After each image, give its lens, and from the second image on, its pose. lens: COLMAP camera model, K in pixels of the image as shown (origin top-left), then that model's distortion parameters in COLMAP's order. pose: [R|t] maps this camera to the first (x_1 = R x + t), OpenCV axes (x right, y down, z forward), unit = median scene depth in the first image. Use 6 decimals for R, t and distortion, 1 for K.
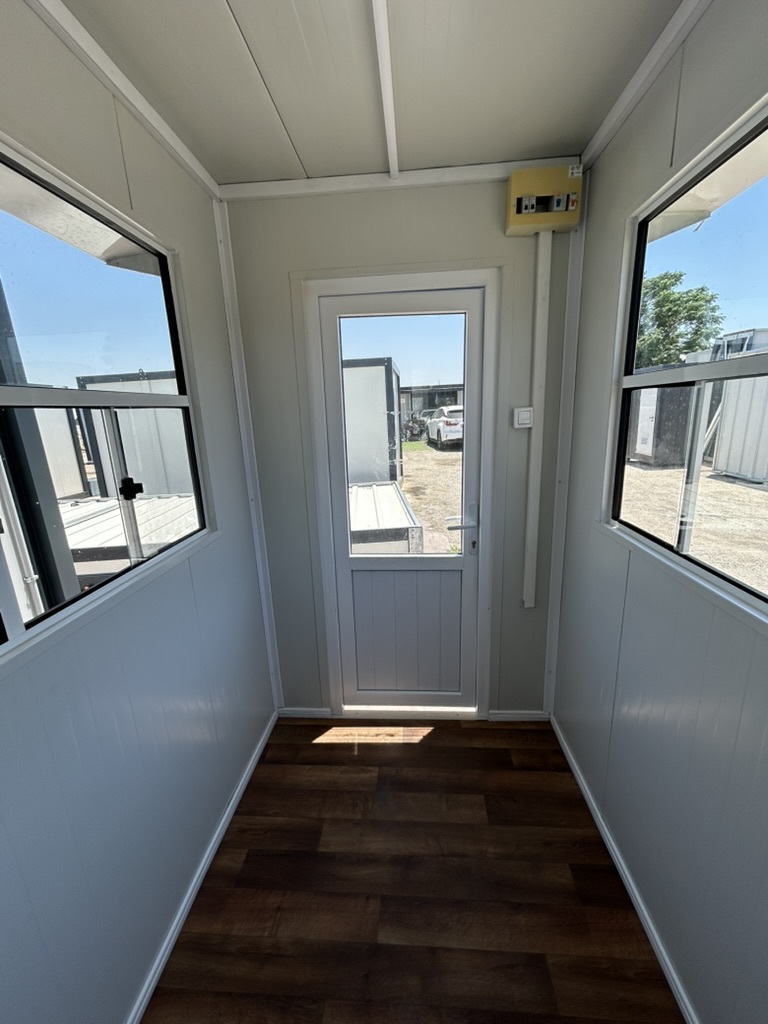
lens RADIAL K [[412.7, 0, 380.4], [0, 412.7, 511.4], [0, 0, 1]] dist [0.001644, 0.000575]
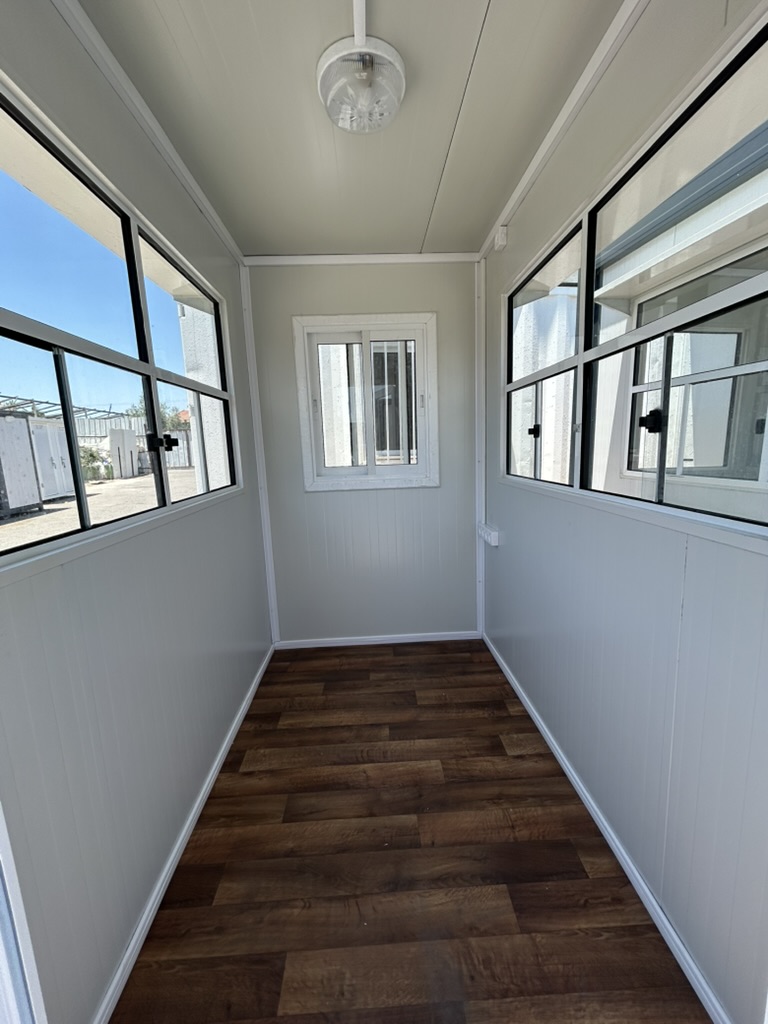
lens RADIAL K [[412.7, 0, 385.4], [0, 412.7, 508.0], [0, 0, 1]] dist [0.001644, 0.000575]
pose [[-0.989625, 0.094890, -0.107878, 0.111250], [0.046226, 0.921230, 0.386261, -0.219571], [0.136033, 0.377267, -0.916059, 1.520159]]
